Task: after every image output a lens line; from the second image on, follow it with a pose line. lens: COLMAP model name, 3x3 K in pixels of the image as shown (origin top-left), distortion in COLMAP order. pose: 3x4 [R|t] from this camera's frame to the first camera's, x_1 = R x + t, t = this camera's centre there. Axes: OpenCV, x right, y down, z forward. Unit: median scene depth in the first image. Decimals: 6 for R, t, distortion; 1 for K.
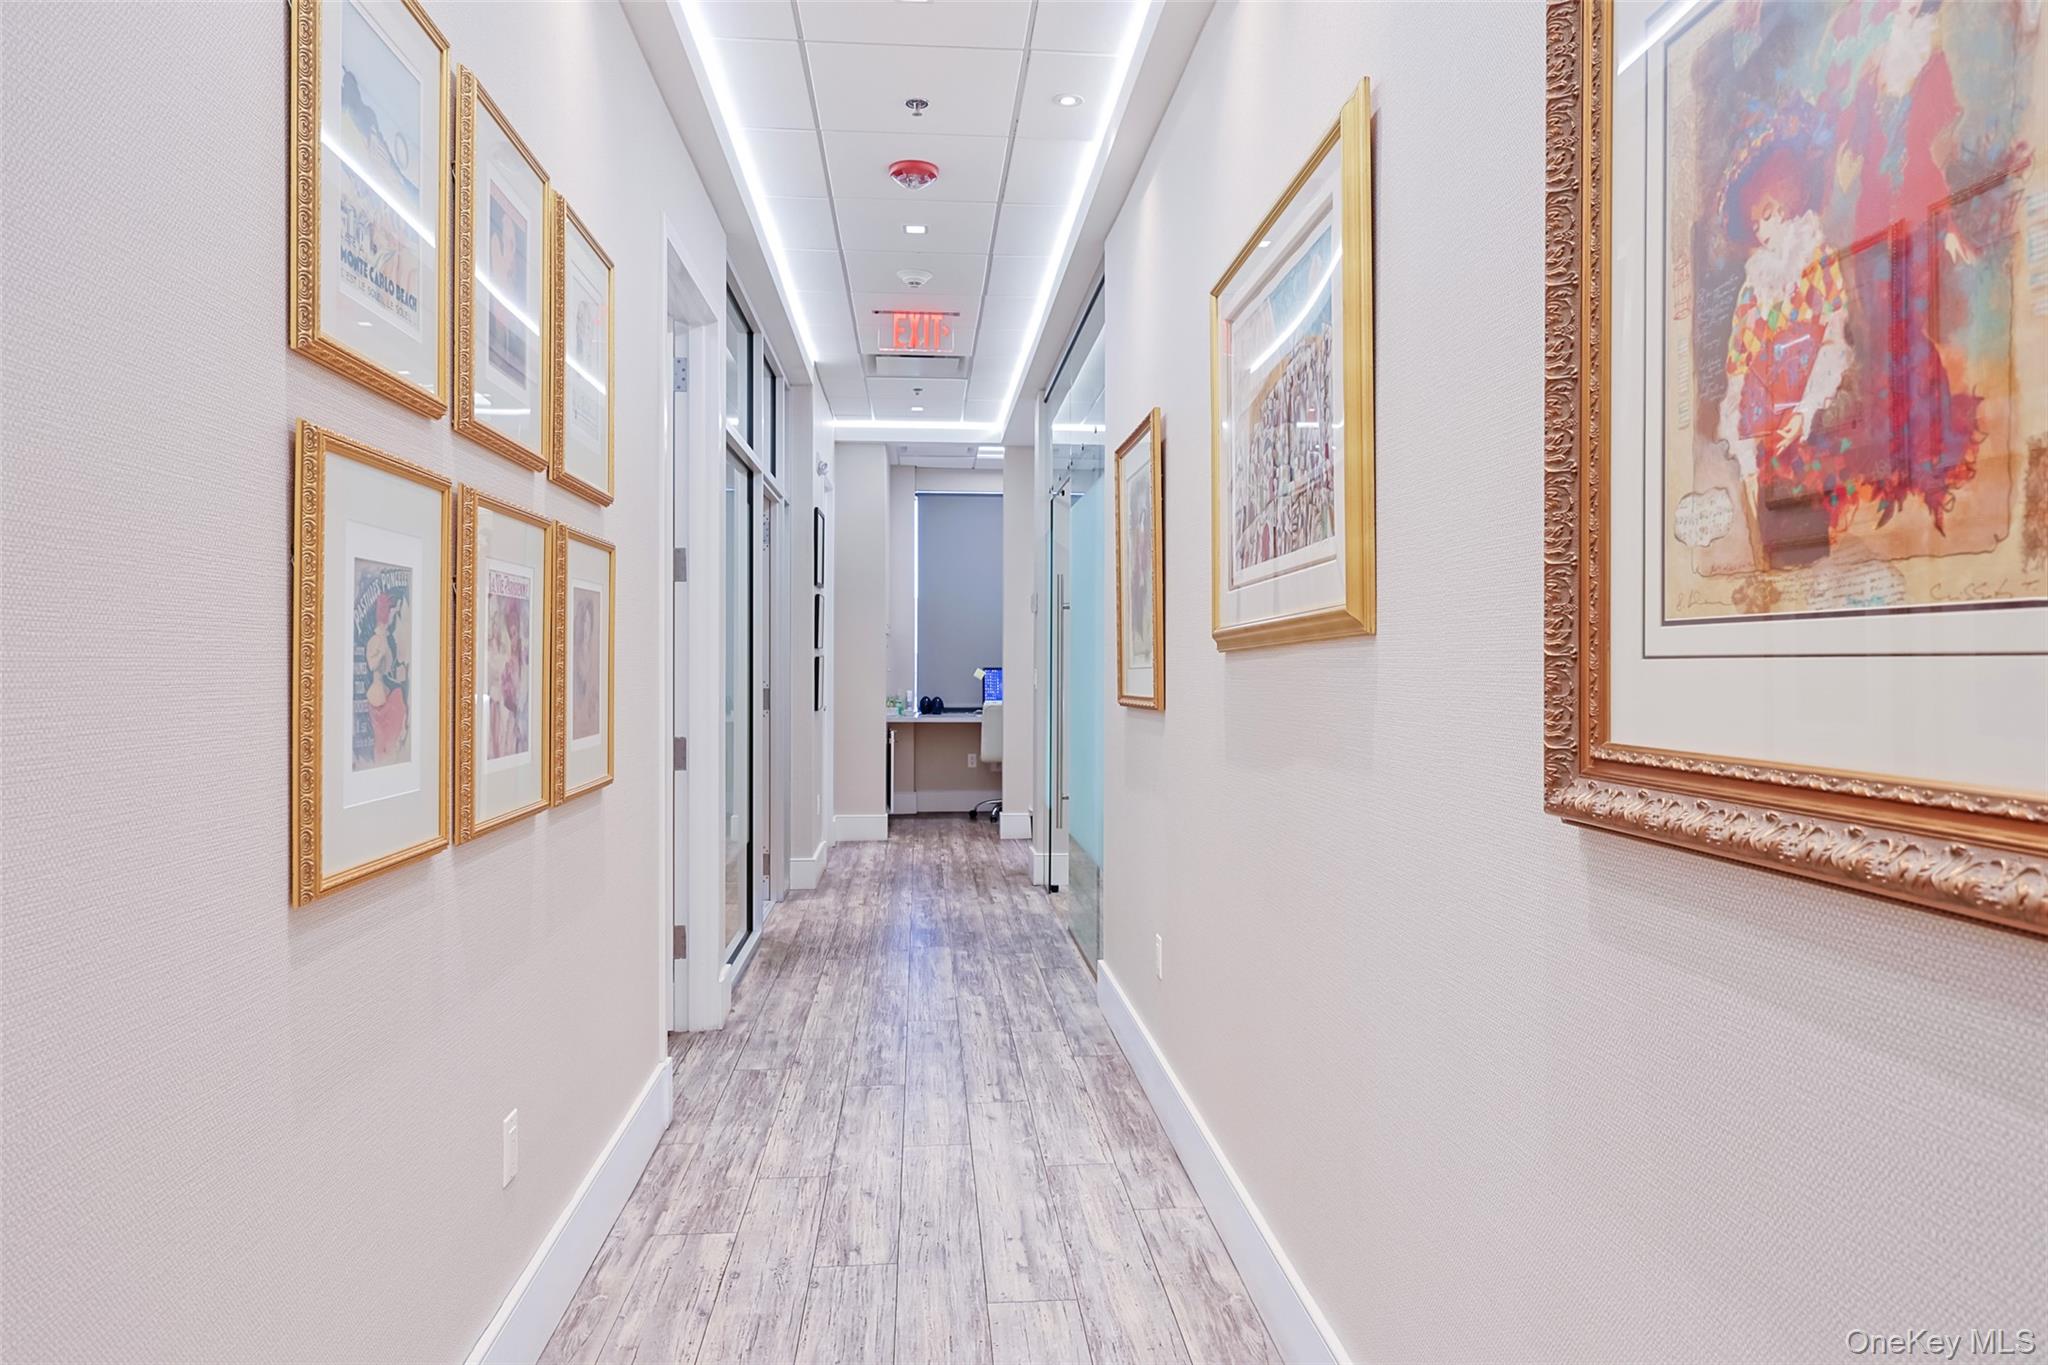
lens RADIAL K [[1356.4, 0, 1025.3], [0, 1356.4, 674.6], [0, 0, 1]] dist [0.000607, -0.000381]
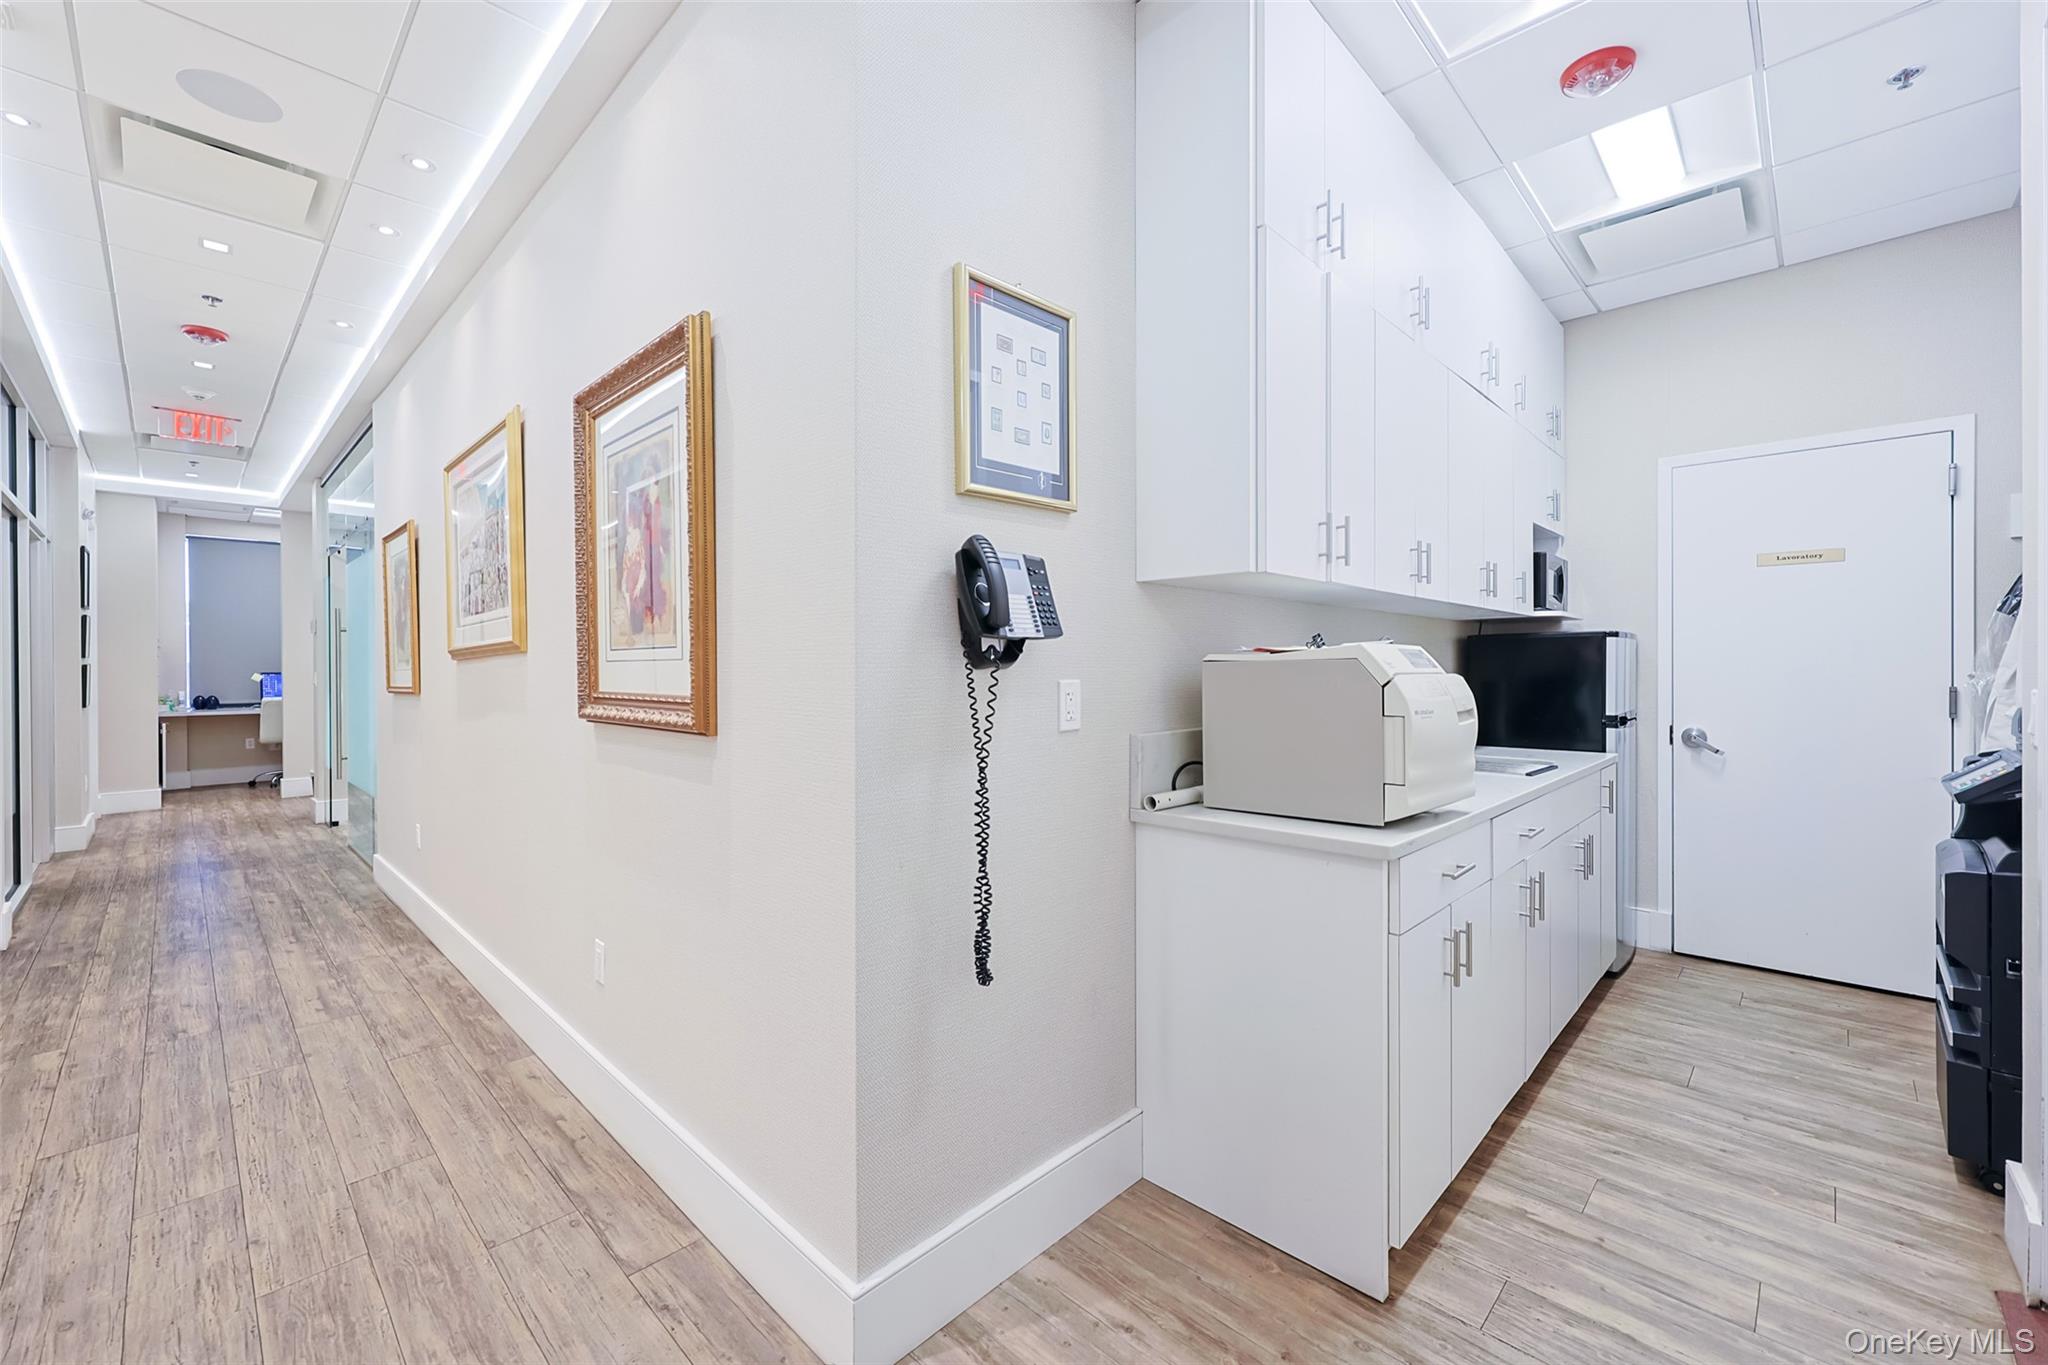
lens RADIAL K [[827.5, 0, 1035.6], [0, 827.5, 673.2], [0, 0, 1]] dist [0.001596, -0.000805]
pose [[0.746082, -0.010962, 0.665764, -0.012561], [0.012035, 0.999923, 0.002977, 0.005268], [-0.665746, 0.005792, 0.746156, -0.266754]]
